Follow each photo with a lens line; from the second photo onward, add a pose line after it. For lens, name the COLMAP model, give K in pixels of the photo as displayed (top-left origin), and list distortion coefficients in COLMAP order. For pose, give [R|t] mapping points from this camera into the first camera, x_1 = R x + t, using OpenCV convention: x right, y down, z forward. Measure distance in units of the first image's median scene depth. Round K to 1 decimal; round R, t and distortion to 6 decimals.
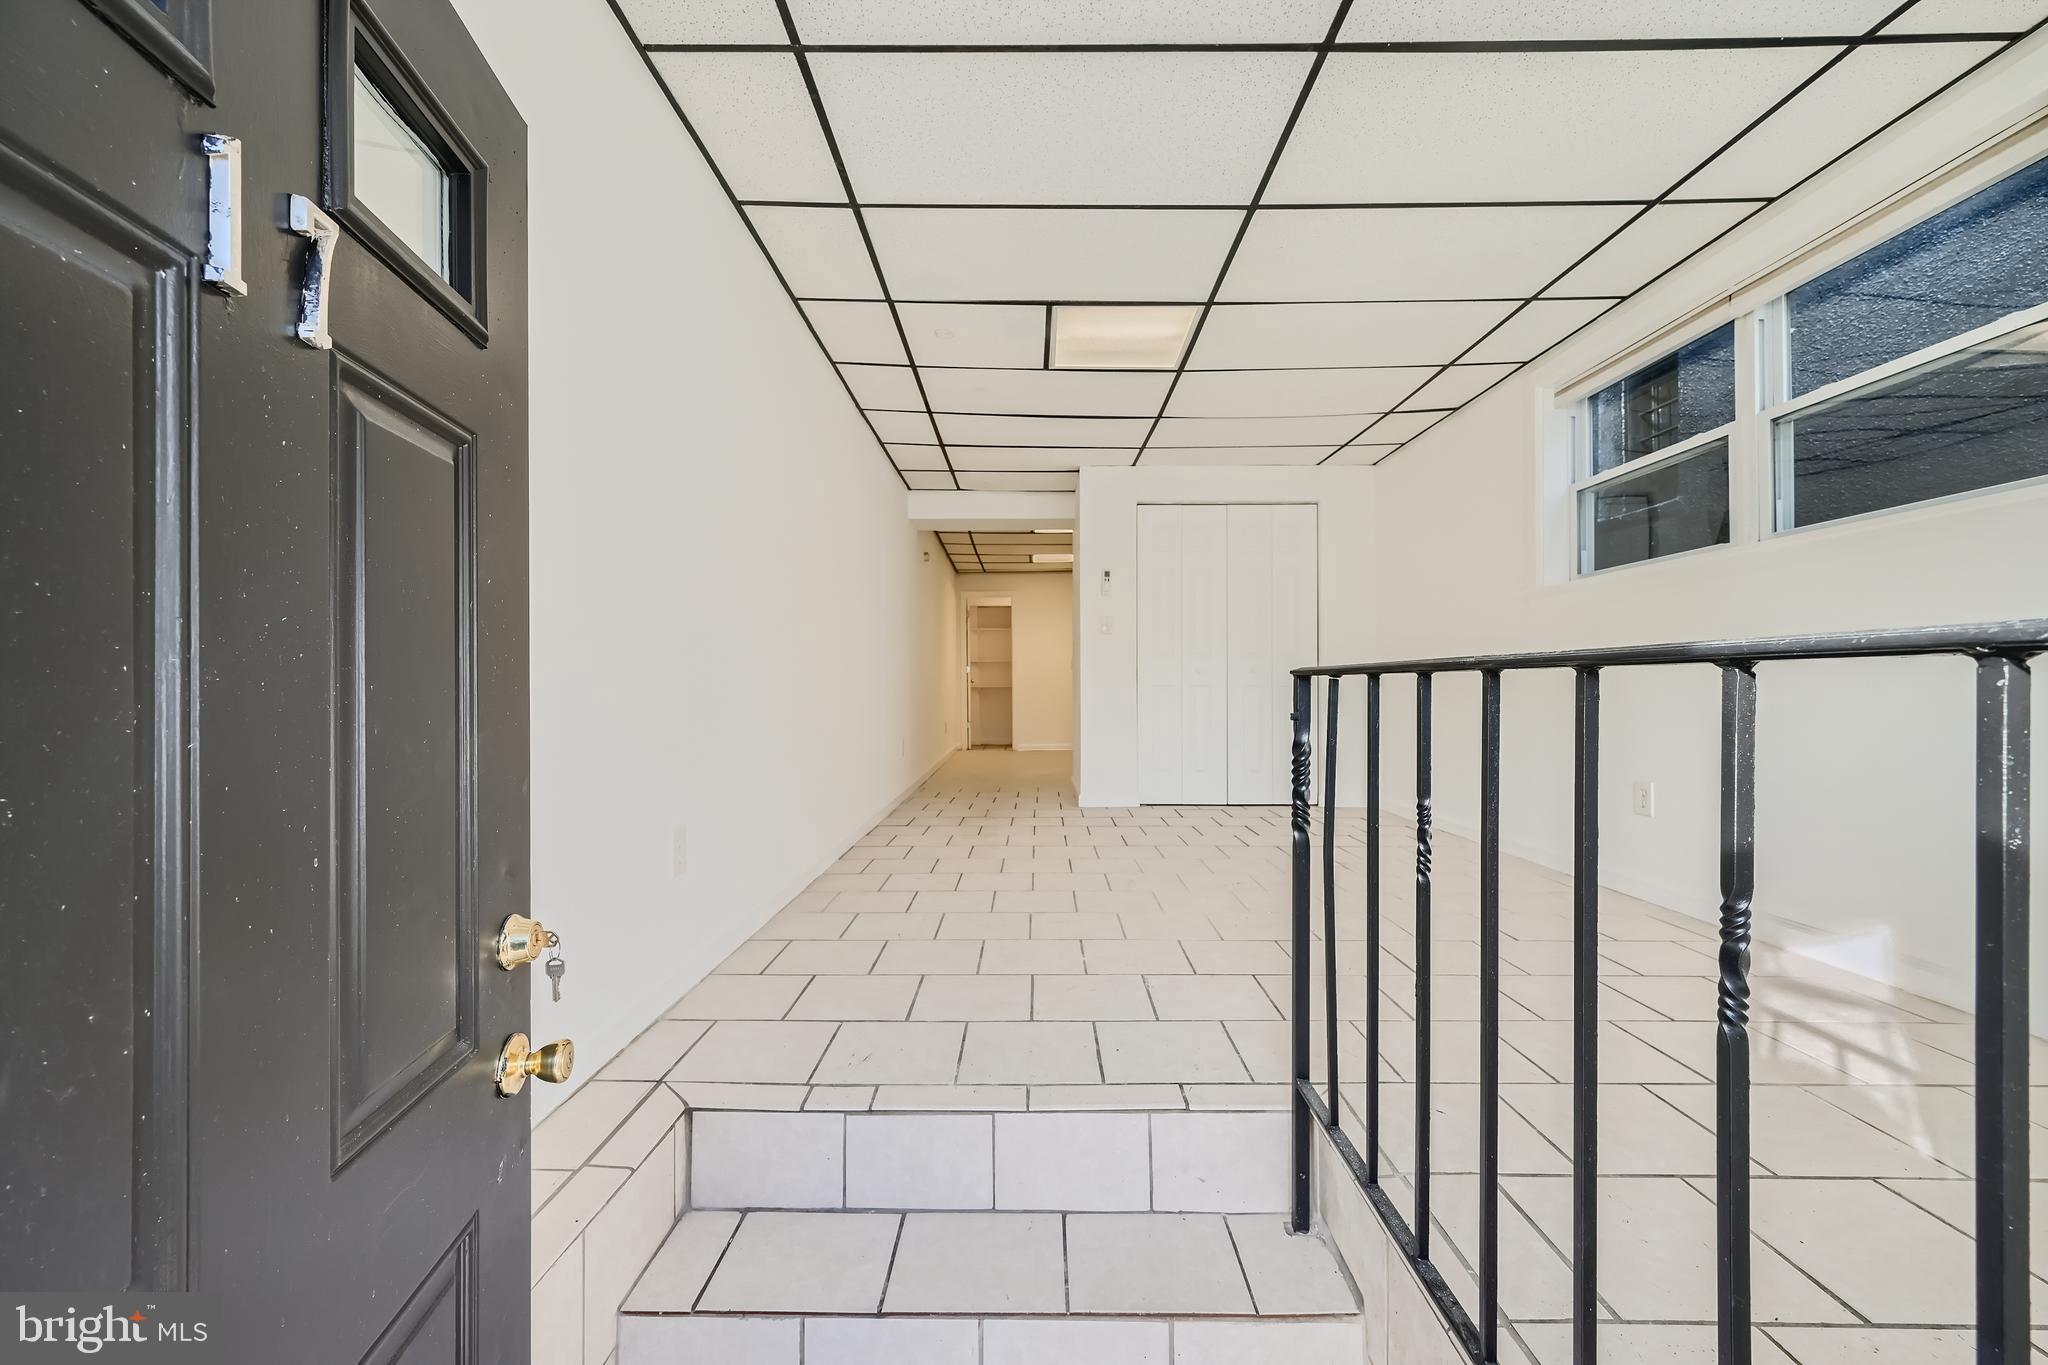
lens RADIAL K [[810.5, 0, 1015.4], [0, 810.5, 689.6], [0, 0, 1]] dist [-0.000186, -0.000257]
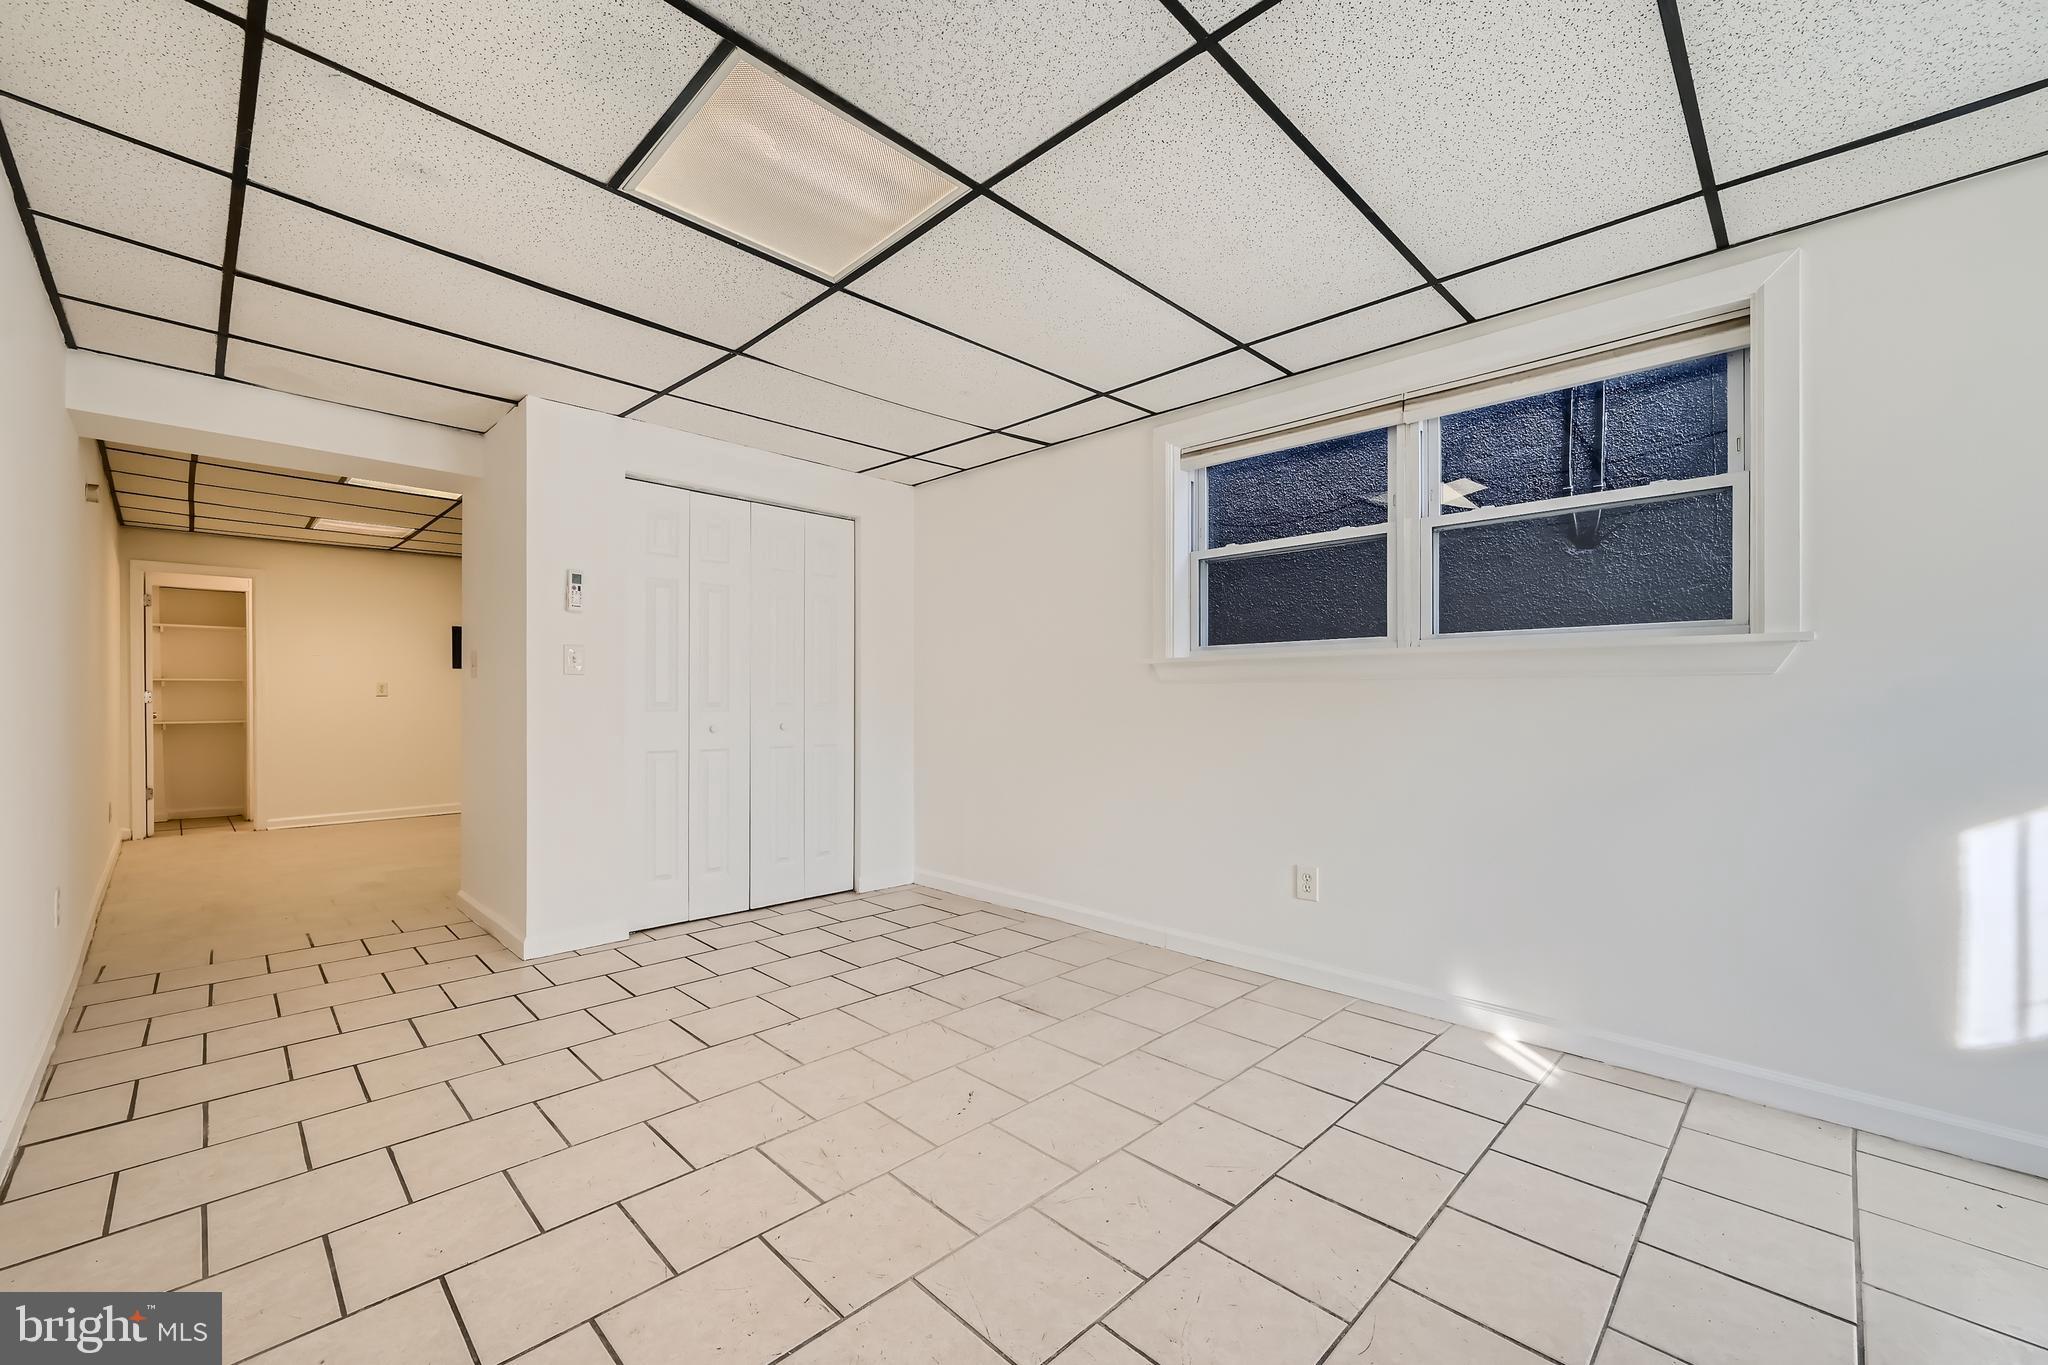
lens RADIAL K [[819.7, 0, 1028.9], [0, 819.7, 692.8], [0, 0, 1]] dist [-0.007410, 0.000212]
pose [[0.685630, 0.007715, 0.727909, -0.111452], [-0.003158, 0.999966, -0.007624, -0.054984], [-0.727943, 0.002929, 0.685631, 0.336879]]
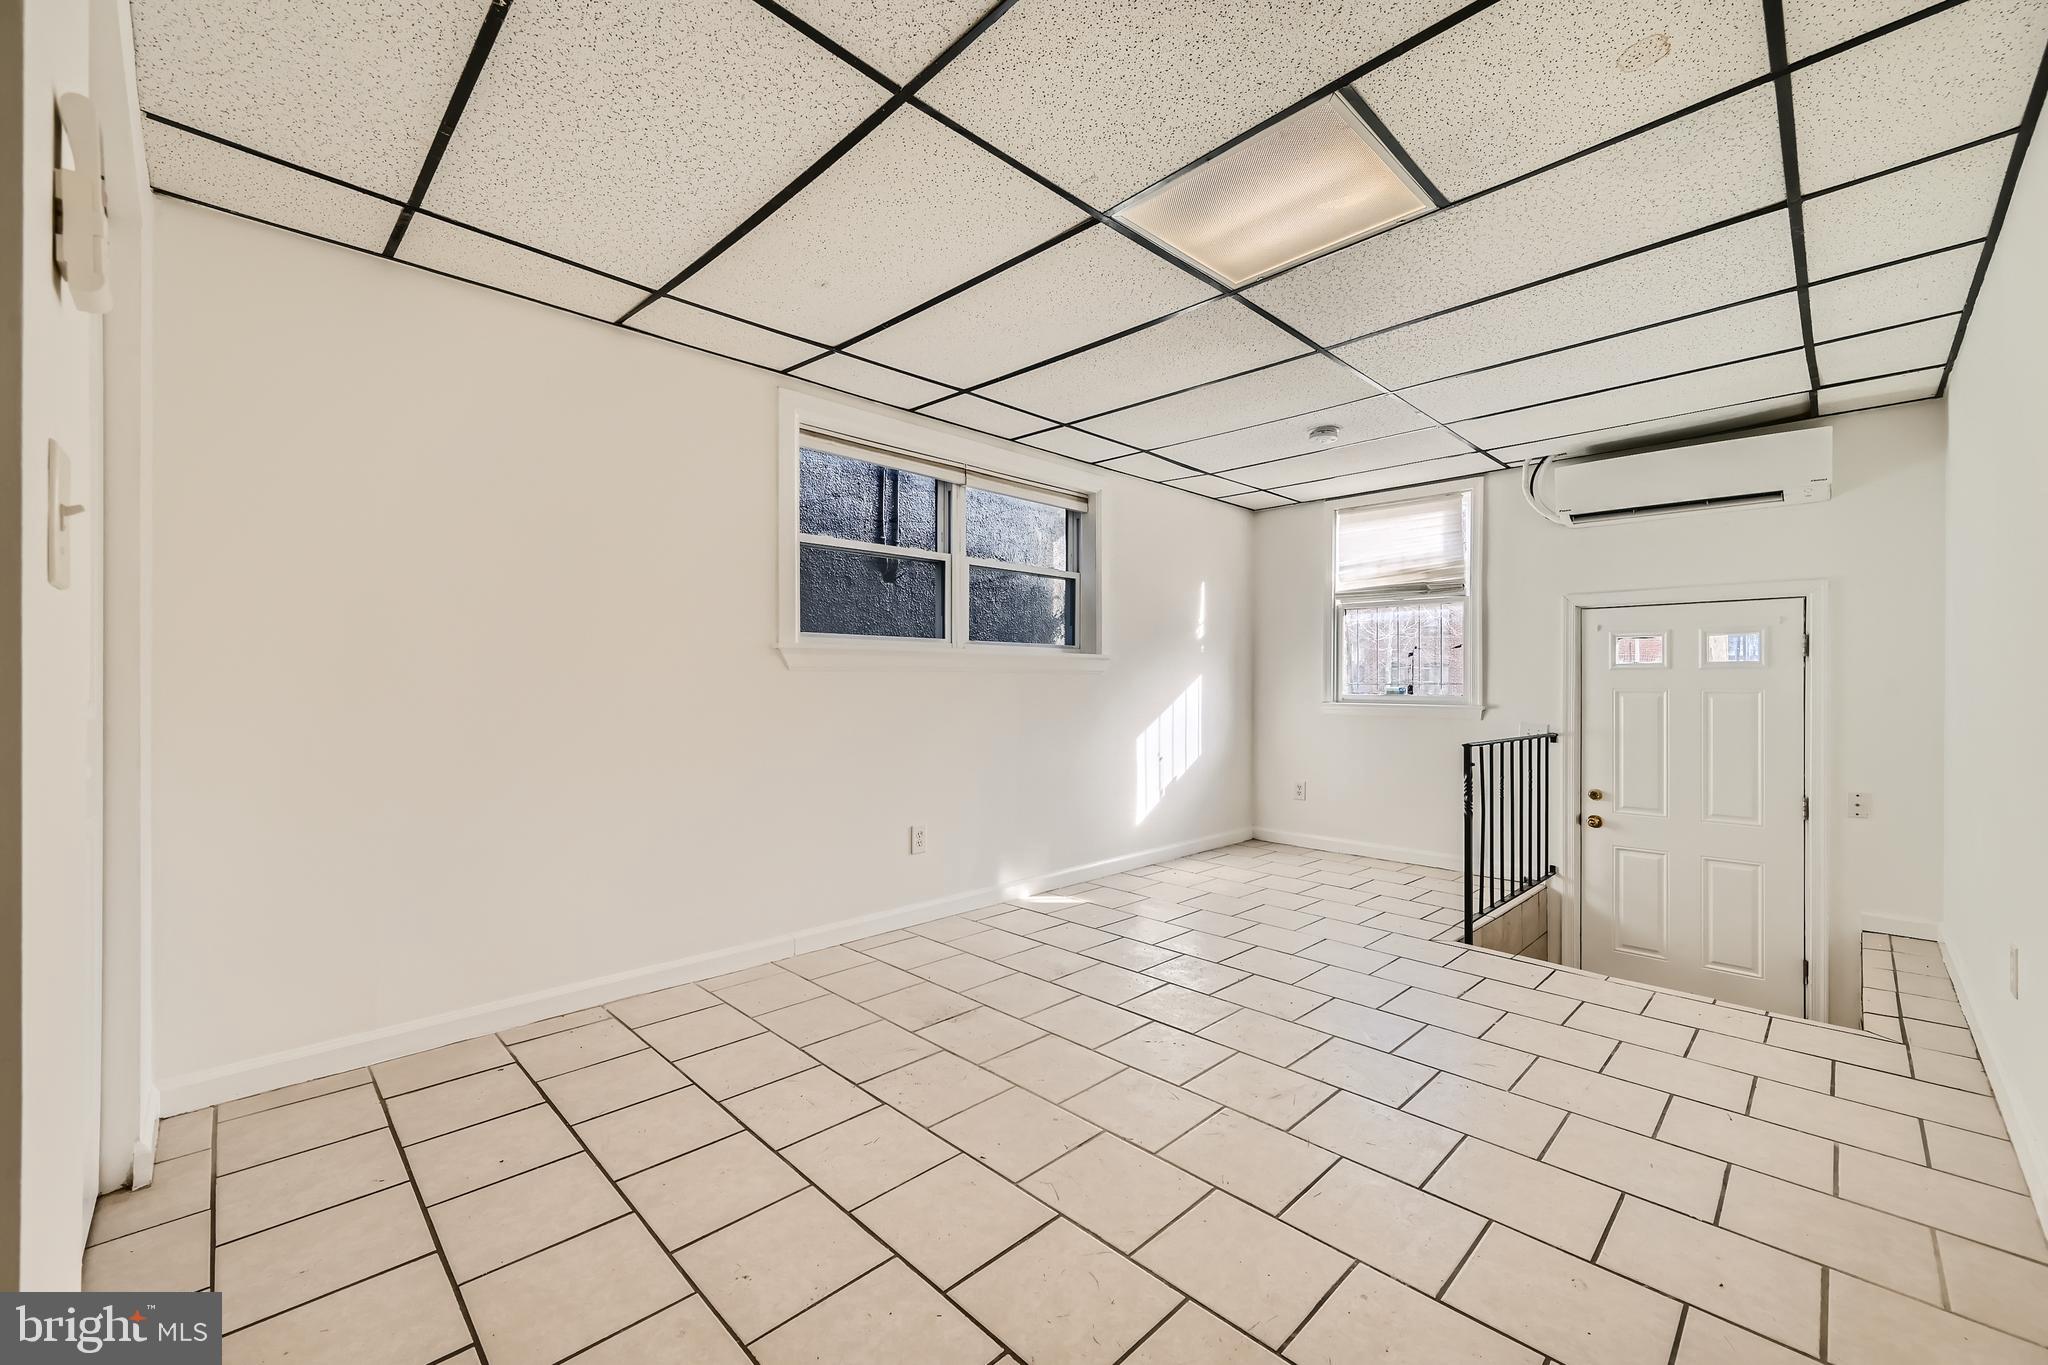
lens RADIAL K [[792.0, 0, 1024.5], [0, 792.0, 670.3], [0, 0, 1]] dist [-0.025731, 0.008242]
pose [[-0.716228, 0.014734, 0.697710, -0.089790], [0.001964, 0.999816, -0.019098, -0.055545], [-0.697863, -0.012309, -0.716125, 0.990210]]
